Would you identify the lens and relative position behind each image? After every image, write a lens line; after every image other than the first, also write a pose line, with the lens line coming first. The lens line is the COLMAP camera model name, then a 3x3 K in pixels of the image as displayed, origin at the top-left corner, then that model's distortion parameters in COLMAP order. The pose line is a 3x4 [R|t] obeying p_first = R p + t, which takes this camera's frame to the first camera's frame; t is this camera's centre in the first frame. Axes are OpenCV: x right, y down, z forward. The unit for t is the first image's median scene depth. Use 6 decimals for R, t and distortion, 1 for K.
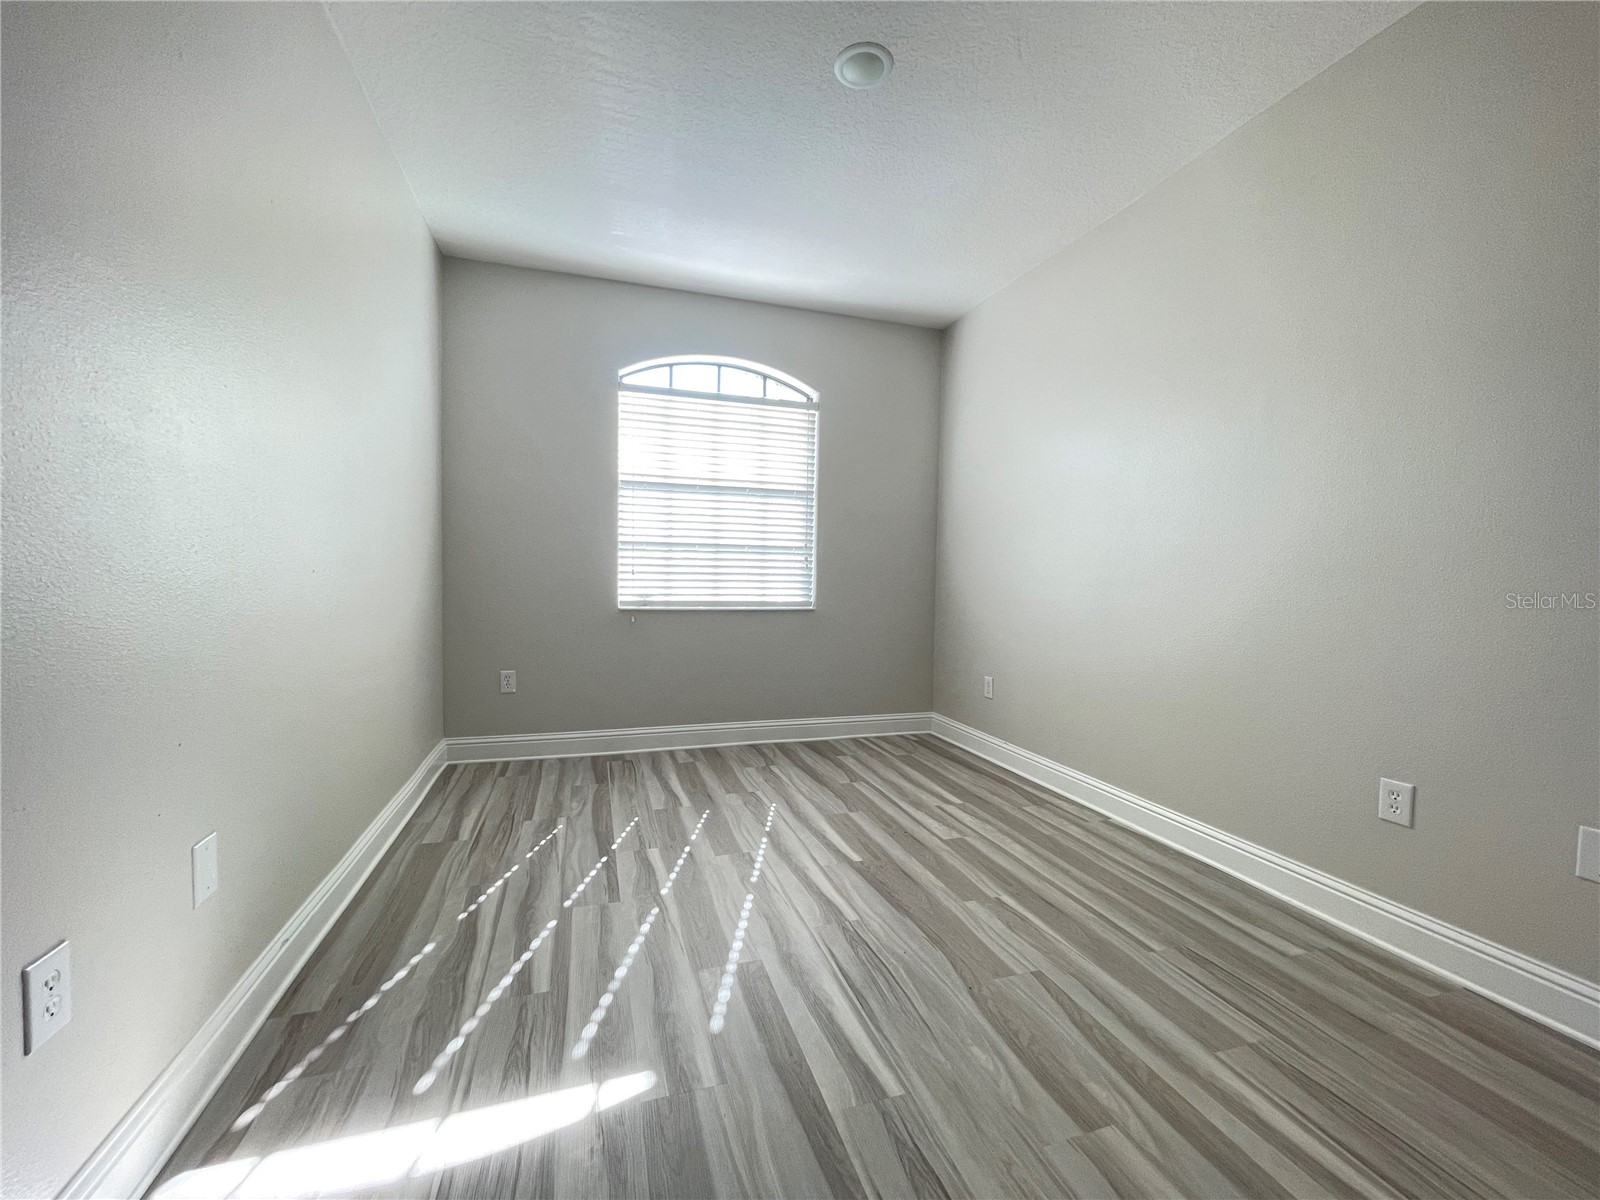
lens RADIAL K [[649.4, 0, 793.5], [0, 649.4, 599.7], [0, 0, 1]] dist [-0.001756, 0.000101]
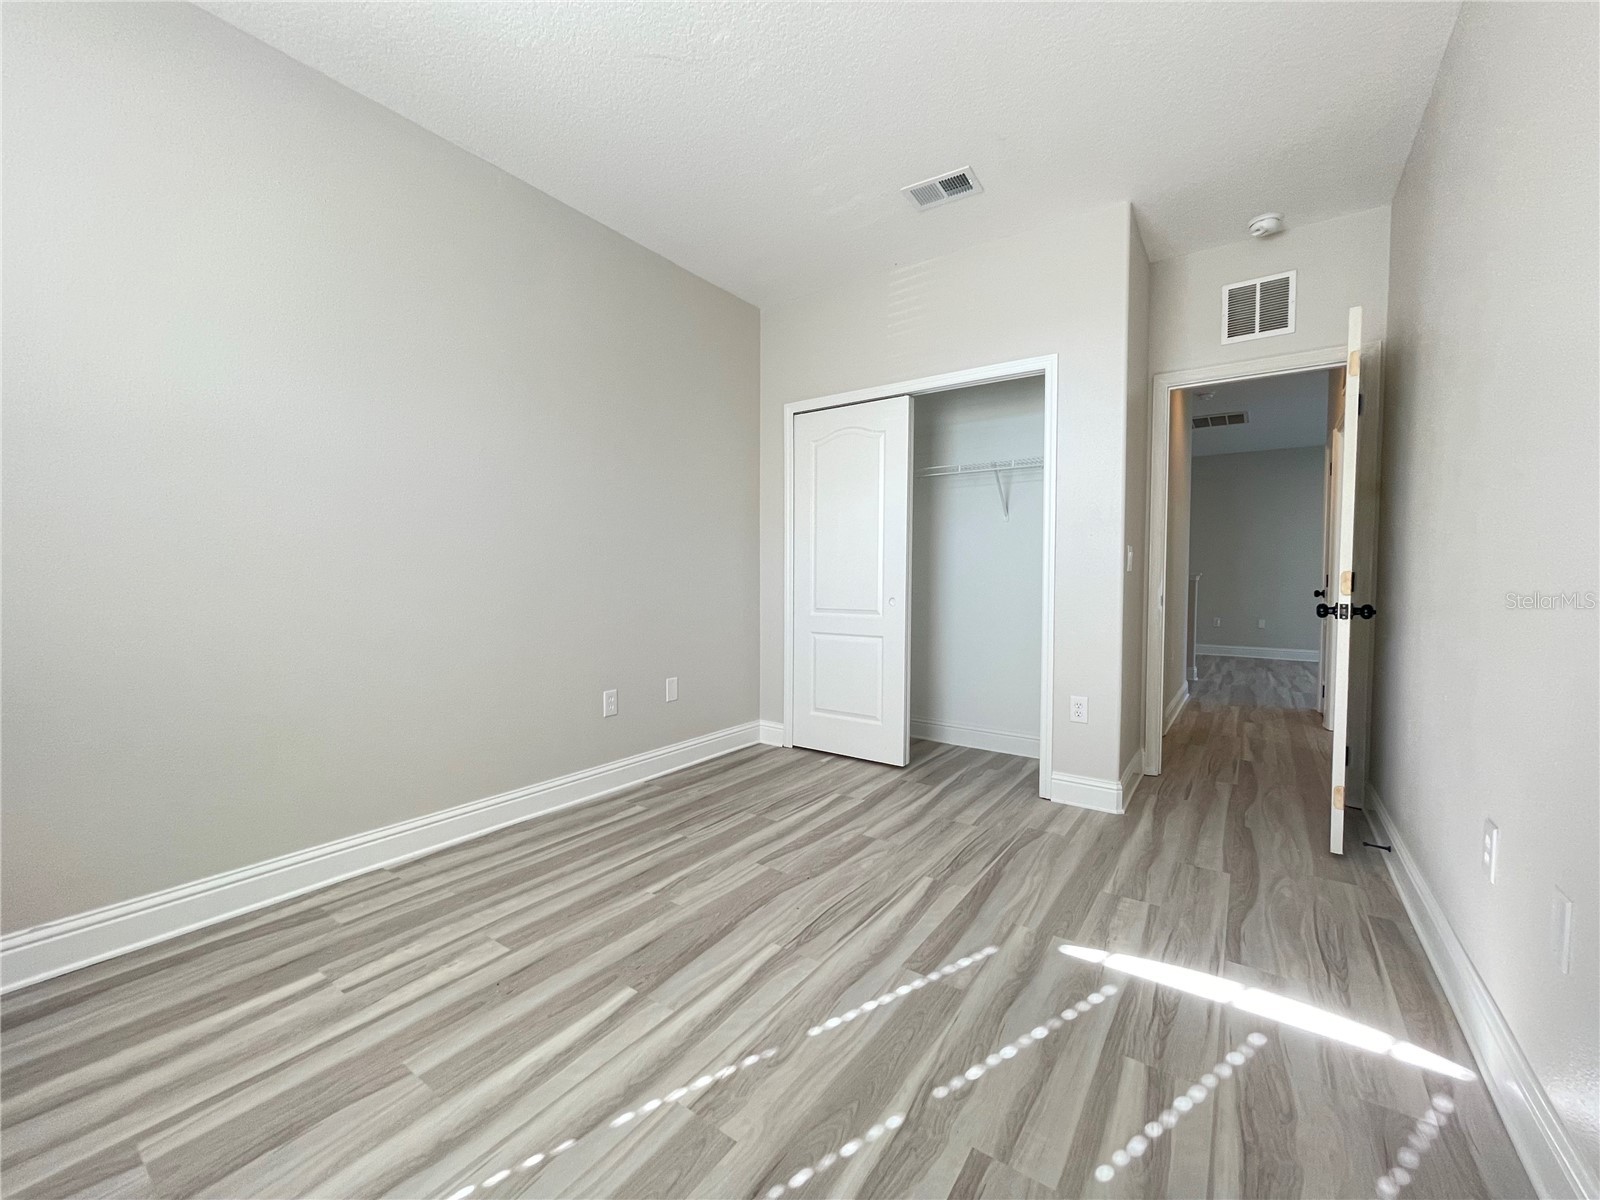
lens RADIAL K [[649.4, 0, 793.5], [0, 649.4, 599.7], [0, 0, 1]] dist [-0.001756, 0.000101]
pose [[-0.603624, -0.047077, 0.795878, -0.596823], [0.017166, 0.997256, 0.072008, -0.058233], [-0.797085, 0.057128, -0.601159, 1.430144]]
